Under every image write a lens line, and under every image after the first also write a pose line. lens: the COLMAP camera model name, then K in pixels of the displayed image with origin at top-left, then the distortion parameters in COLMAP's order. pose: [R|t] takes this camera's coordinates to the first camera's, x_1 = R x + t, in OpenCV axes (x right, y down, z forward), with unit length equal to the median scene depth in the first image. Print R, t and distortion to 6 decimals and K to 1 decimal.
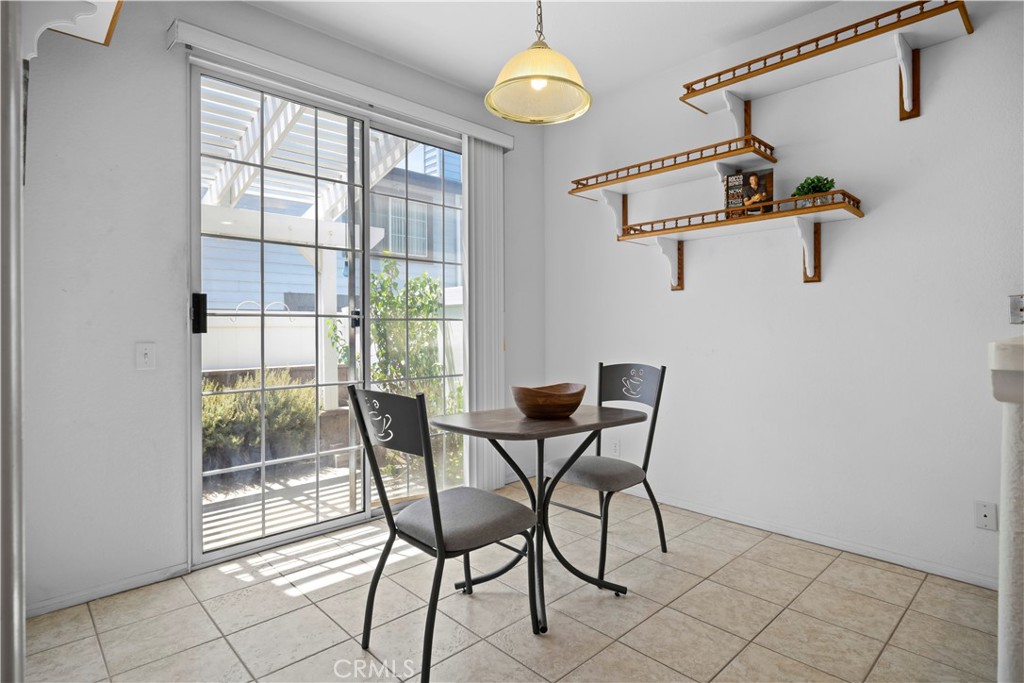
lens RADIAL K [[532.5, 0, 509.6], [0, 532.5, 330.1], [0, 0, 1]] dist [-0.002380, 0.000070]
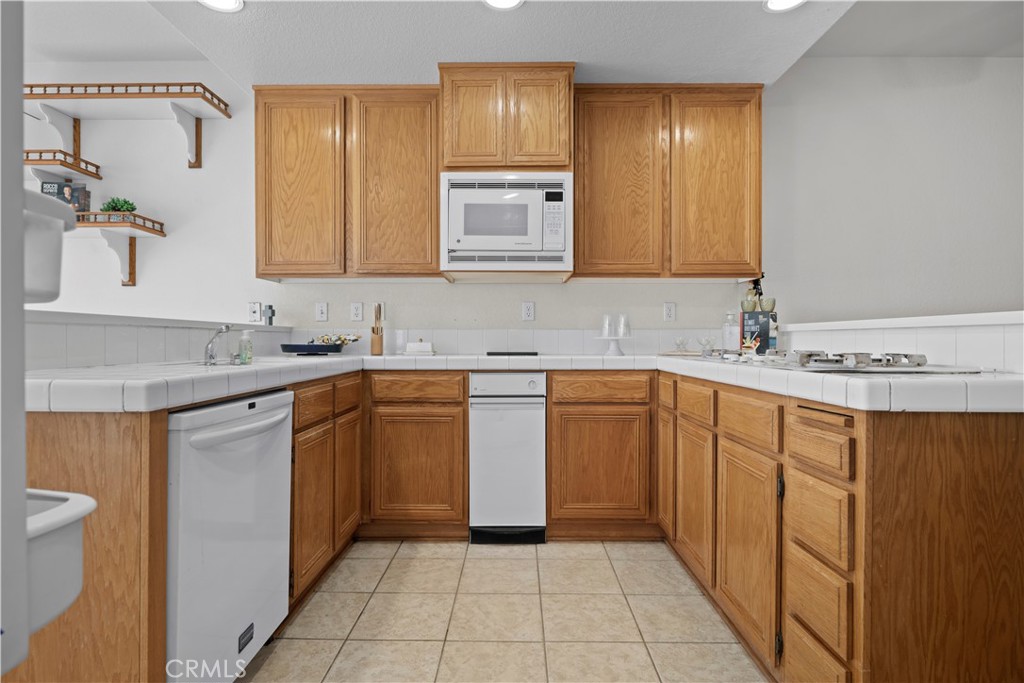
lens RADIAL K [[528.2, 0, 512.0], [0, 528.2, 341.5], [0, 0, 1]] dist [-0.002575, -0.000701]
pose [[0.694609, 0.003612, 0.719379, 0.331197], [-0.002398, 0.999993, -0.002705, 0.037813], [-0.719384, 0.000154, 0.694613, -0.468402]]
